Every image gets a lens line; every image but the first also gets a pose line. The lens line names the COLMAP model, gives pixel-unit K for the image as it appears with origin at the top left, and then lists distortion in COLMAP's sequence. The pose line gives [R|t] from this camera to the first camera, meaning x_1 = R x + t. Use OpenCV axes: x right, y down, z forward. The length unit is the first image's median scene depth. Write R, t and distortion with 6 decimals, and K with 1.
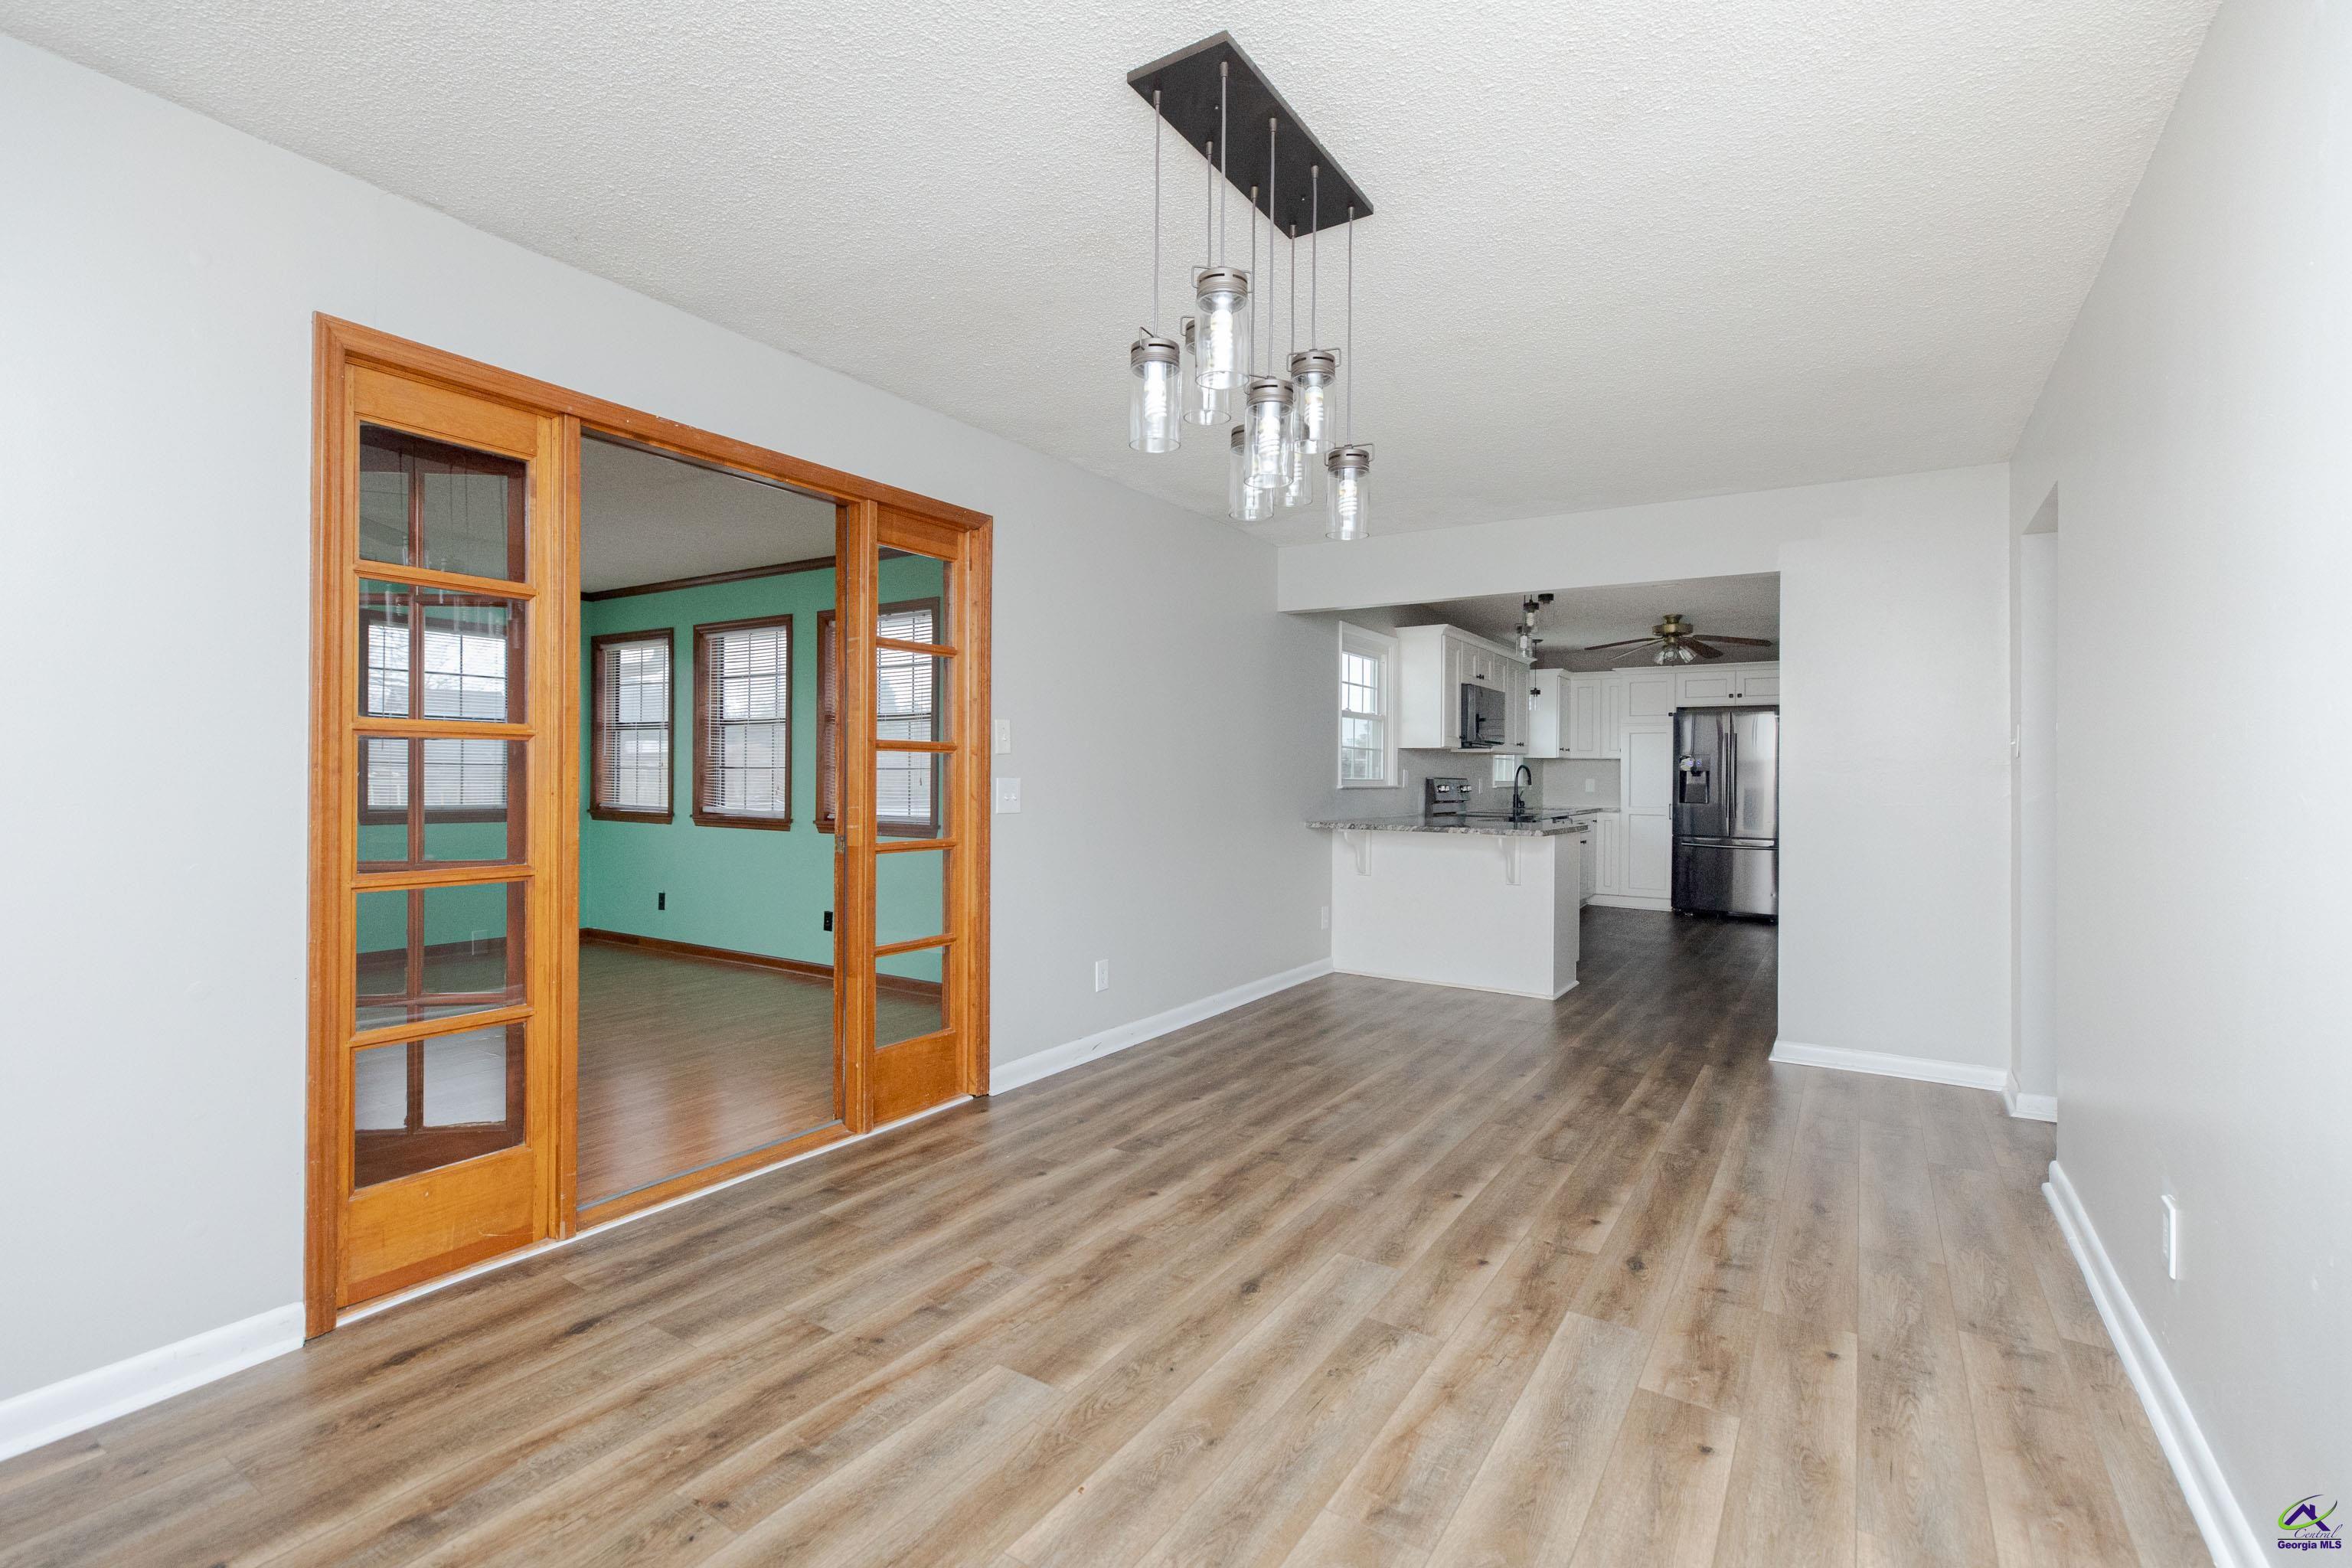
lens RADIAL K [[1066.1, 0, 1174.0], [0, 1066.1, 769.8], [0, 0, 1]] dist [0.003177, -0.000162]
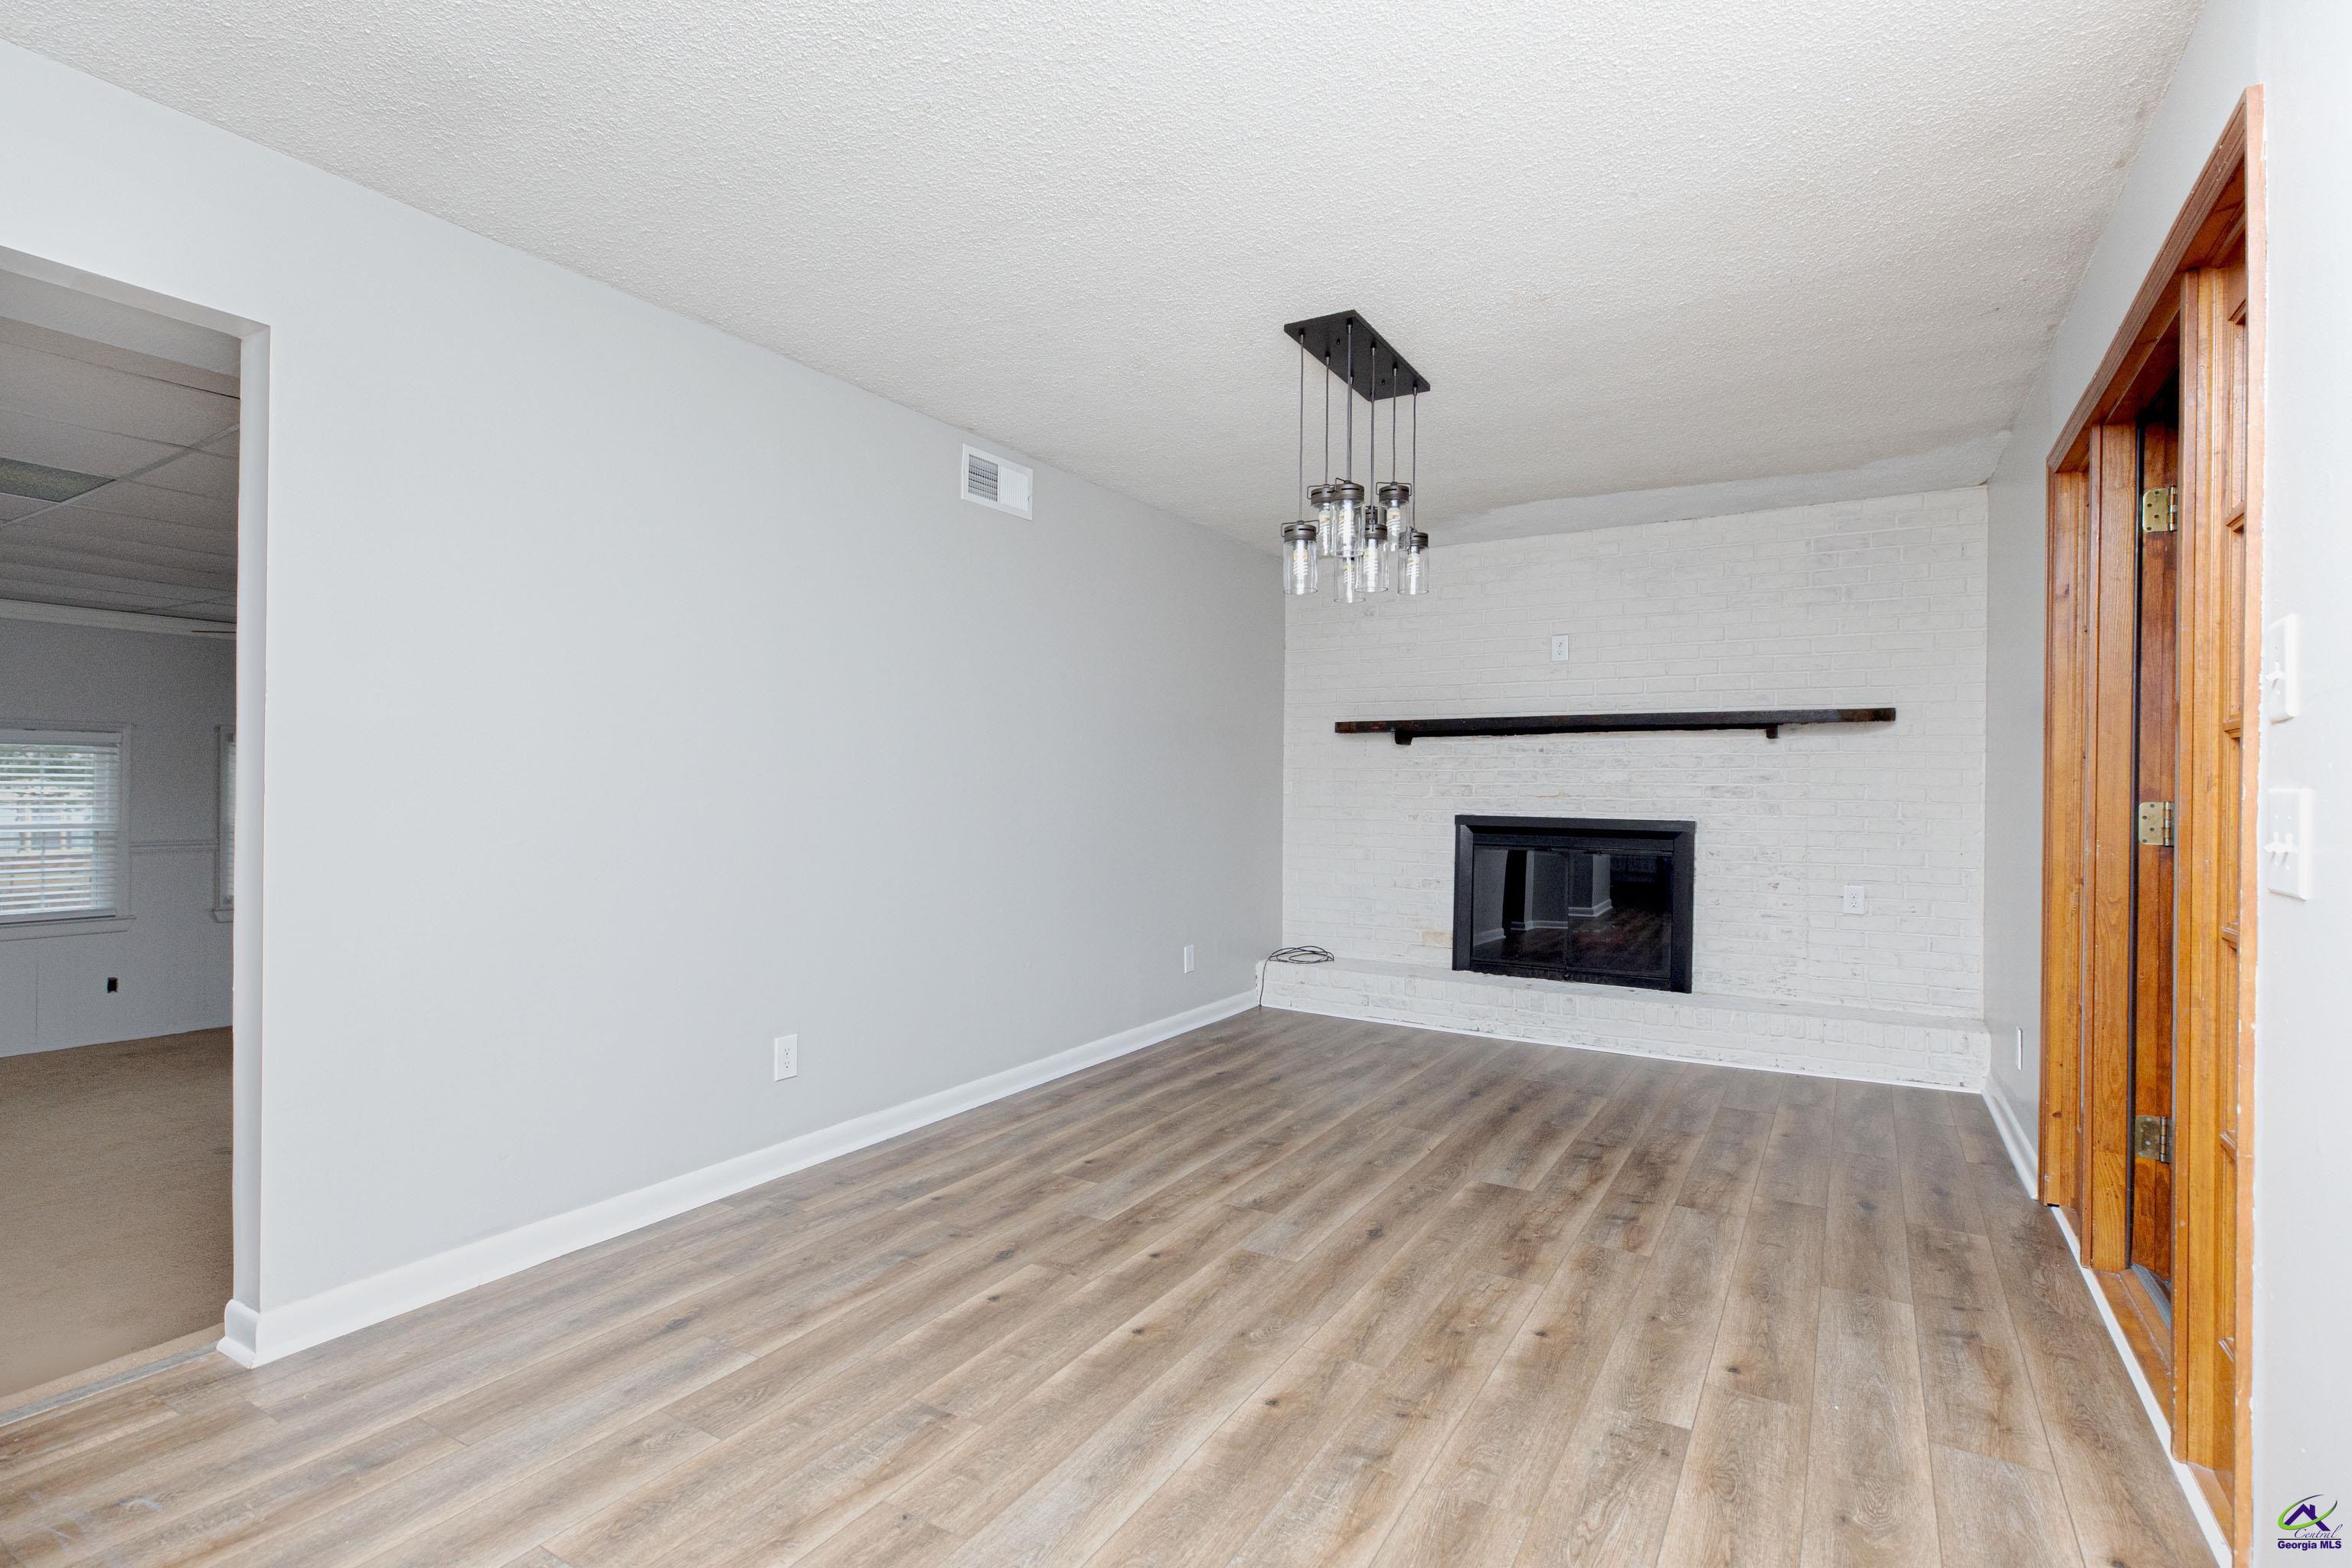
lens RADIAL K [[1133.3, 0, 1134.9], [0, 1133.3, 795.0], [0, 0, 1]] dist [0.001968, 0.000499]
pose [[-0.999813, -0.017526, -0.008233, 0.278558], [-0.017510, 0.999845, -0.002043, 0.022432], [0.008268, -0.001898, -0.999964, 1.782248]]
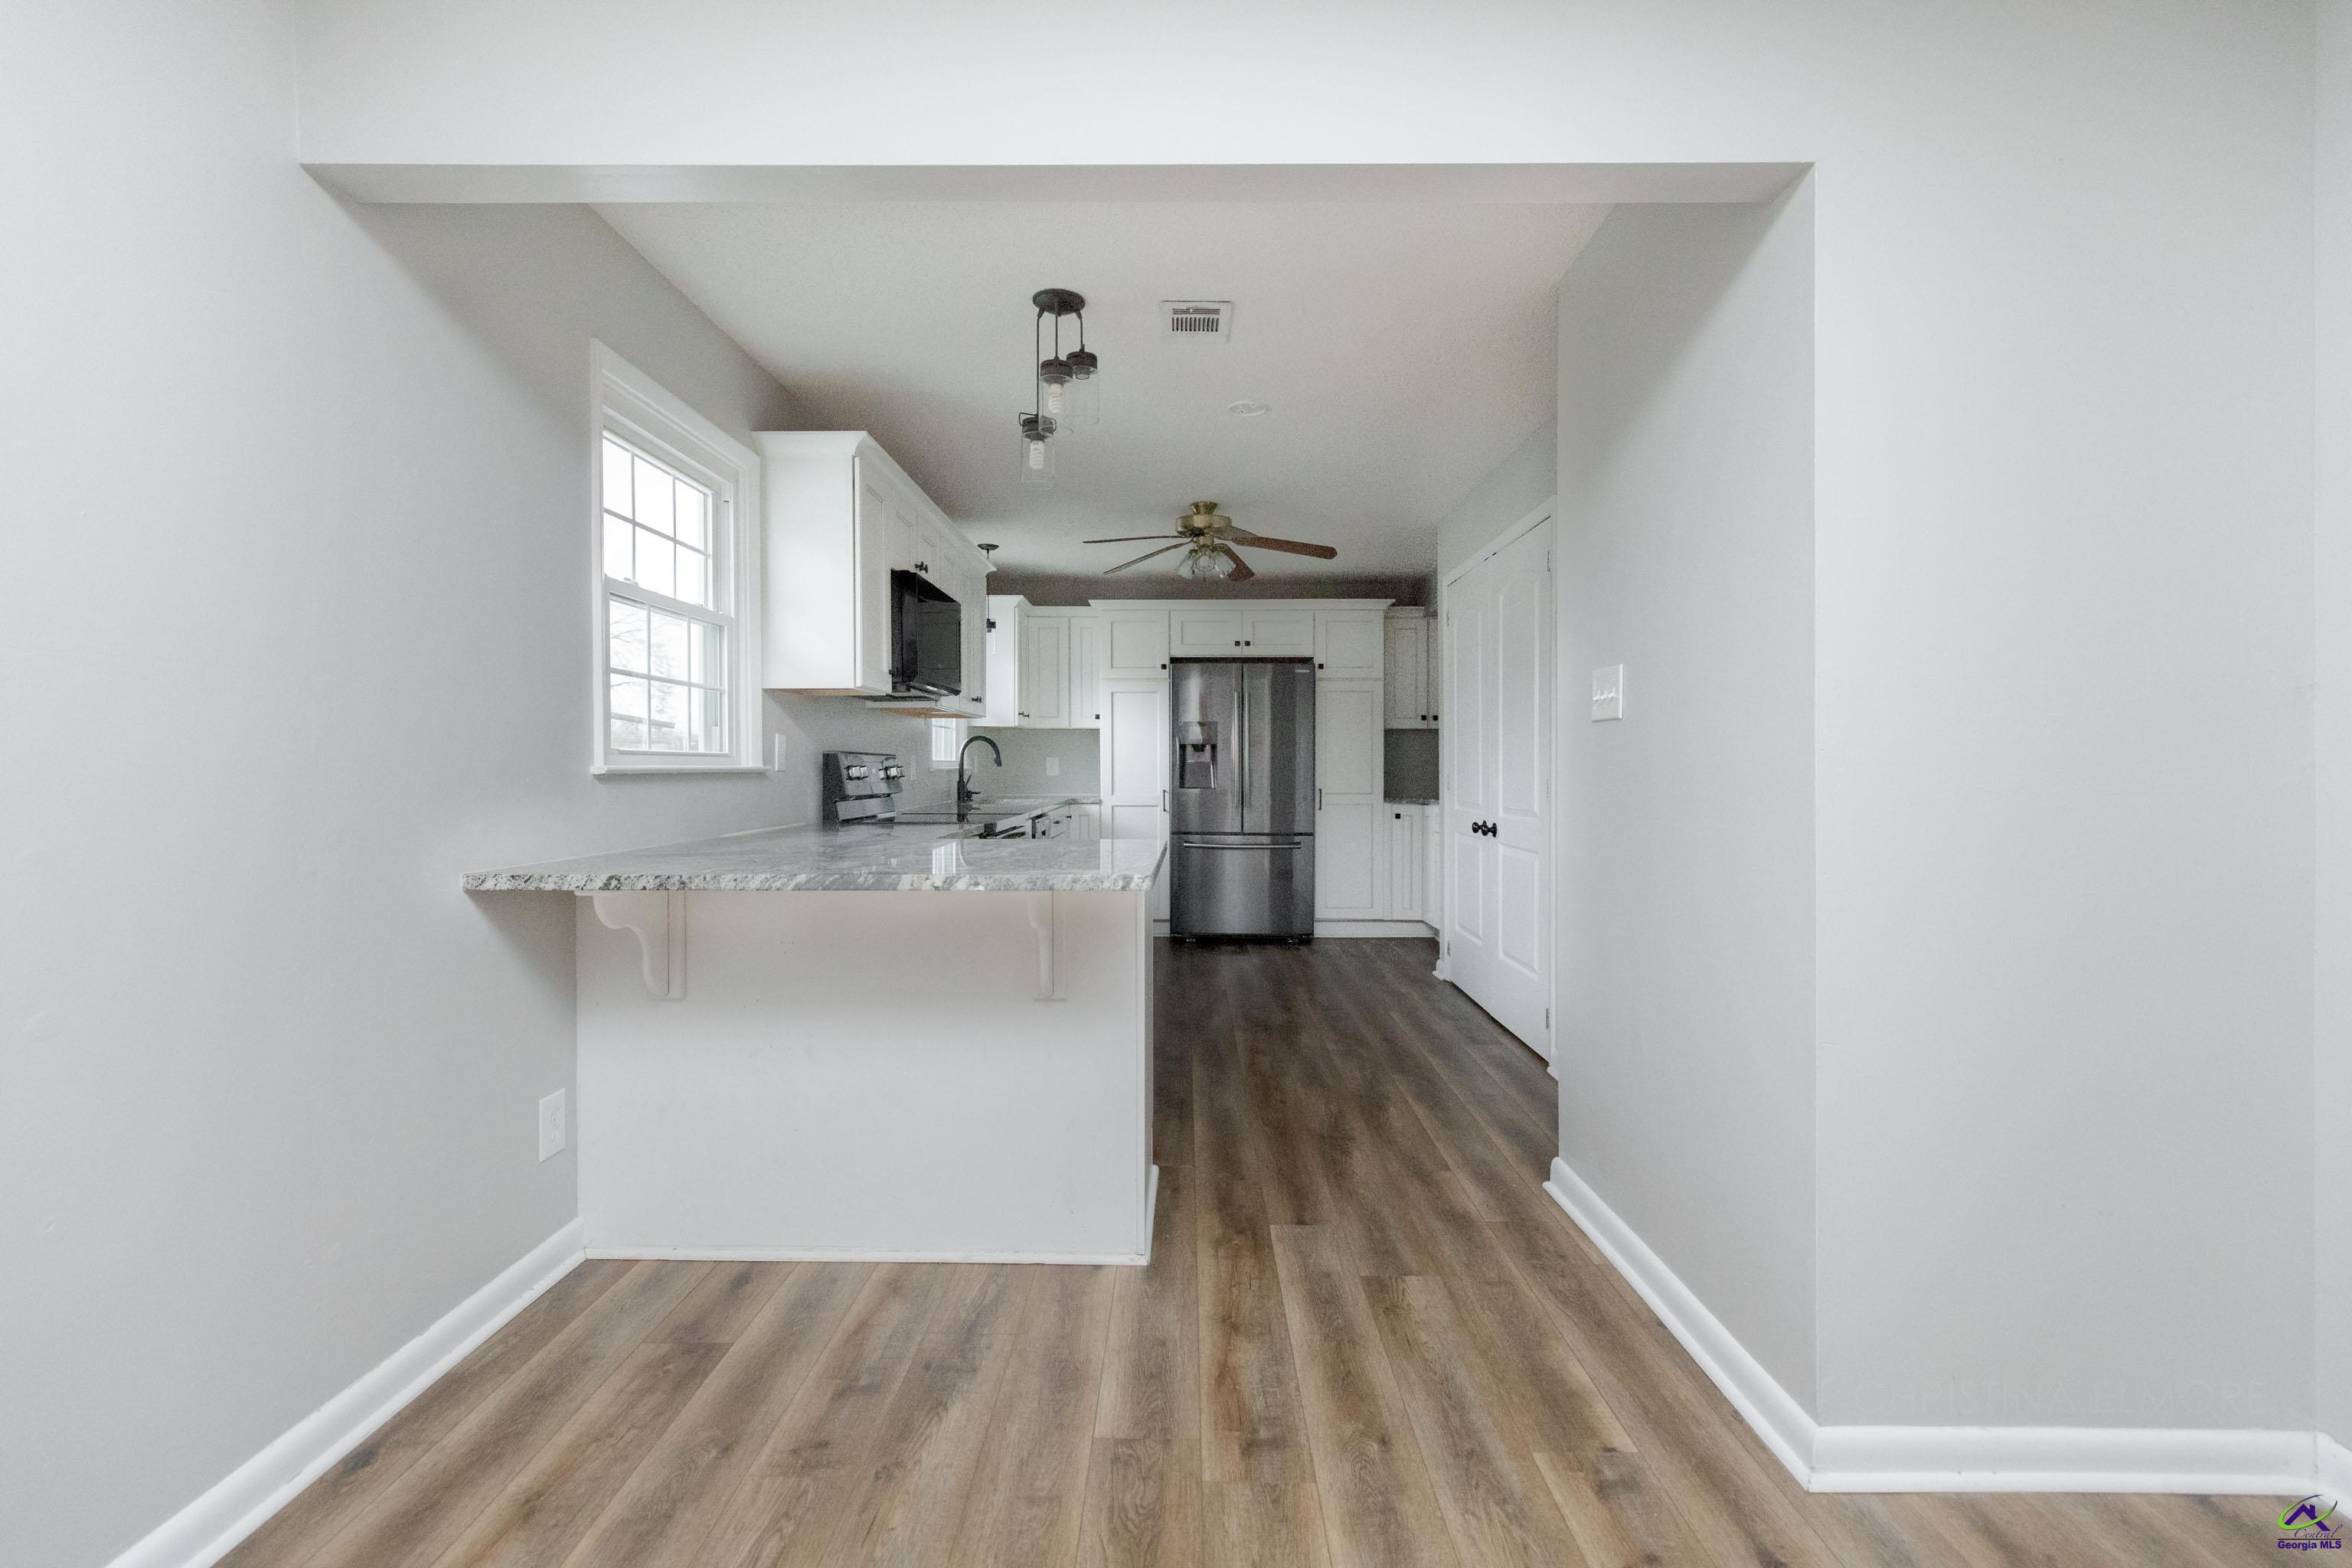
lens RADIAL K [[1054.4, 0, 1179.8], [0, 1054.4, 767.4], [0, 0, 1]] dist [0.003204, 0.000178]
pose [[0.843488, -0.013201, 0.536986, 0.273133], [0.008654, 0.999902, 0.010987, 0.026918], [-0.537079, -0.004620, 0.843519, 1.202359]]
